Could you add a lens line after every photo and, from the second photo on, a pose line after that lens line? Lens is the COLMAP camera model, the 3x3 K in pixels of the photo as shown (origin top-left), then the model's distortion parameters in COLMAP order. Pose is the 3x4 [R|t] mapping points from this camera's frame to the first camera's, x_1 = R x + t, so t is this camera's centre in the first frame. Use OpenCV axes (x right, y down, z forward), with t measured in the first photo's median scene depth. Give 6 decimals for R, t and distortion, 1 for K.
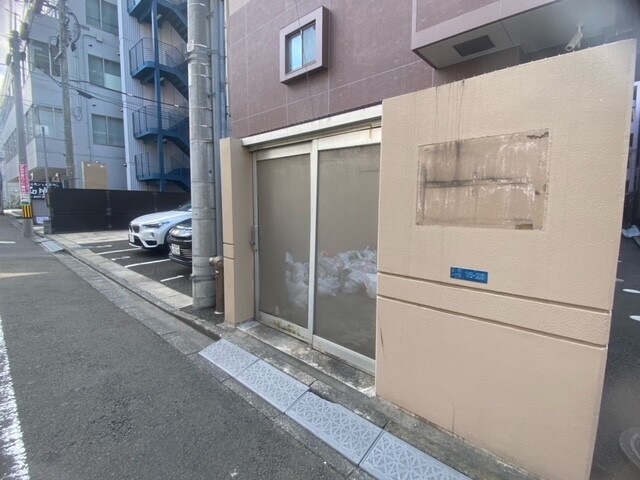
lens RADIAL K [[308.8, 0, 320.0], [0, 308.8, 240.0], [0, 0, 1]] dist [0.022820, -0.023535]
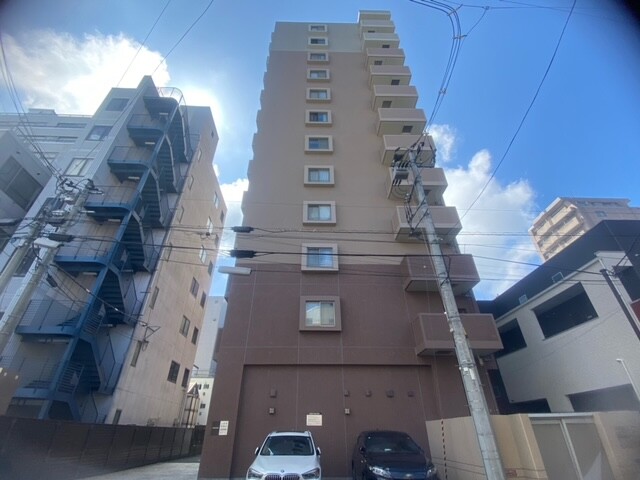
lens RADIAL K [[299.4, 0, 320.0], [0, 299.4, 240.0], [0, 0, 1]] dist [-0.003543, -0.000886]
pose [[0.718428, 0.371373, 0.588170, -1.082309], [0.083388, 0.793477, -0.602860, -0.045674], [-0.690585, 0.482158, 0.539088, 0.080123]]
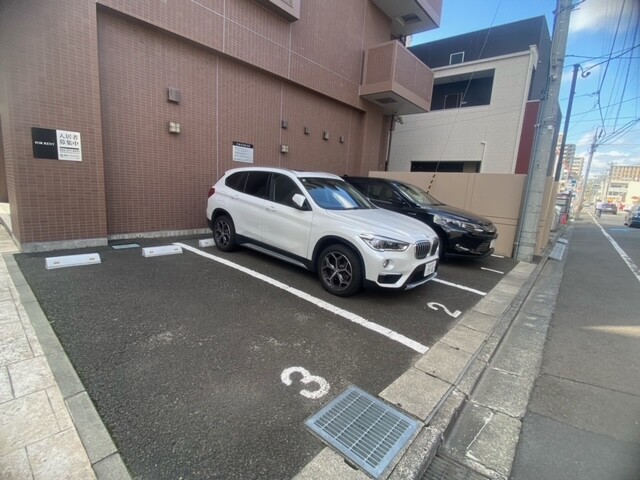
lens RADIAL K [[308.8, 0, 320.0], [0, 308.8, 240.0], [0, 0, 1]] dist [0.022820, -0.023535]
pose [[-0.027188, -0.179841, 0.983320, -0.919840], [0.045482, 0.982442, 0.180938, -0.125522], [-0.998595, 0.049642, -0.018531, 0.986212]]
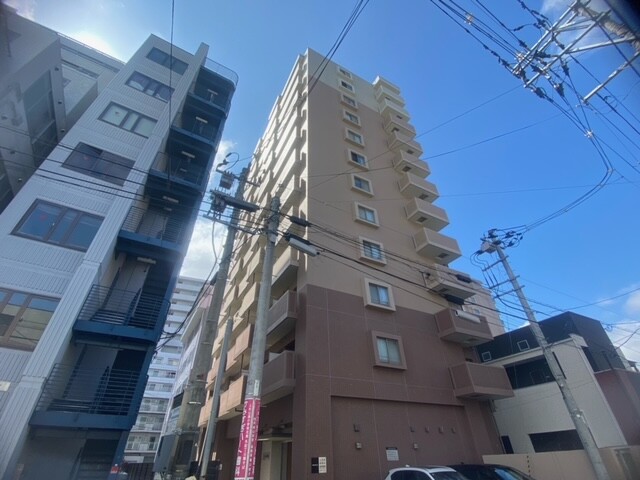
lens RADIAL K [[299.4, 0, 320.0], [0, 299.4, 240.0], [0, 0, 1]] dist [-0.003543, -0.000886]
pose [[0.326601, 0.558350, 0.762612, -1.731106], [0.120620, 0.775639, -0.619545, -0.167857], [-0.937434, 0.294330, 0.185976, 0.936520]]
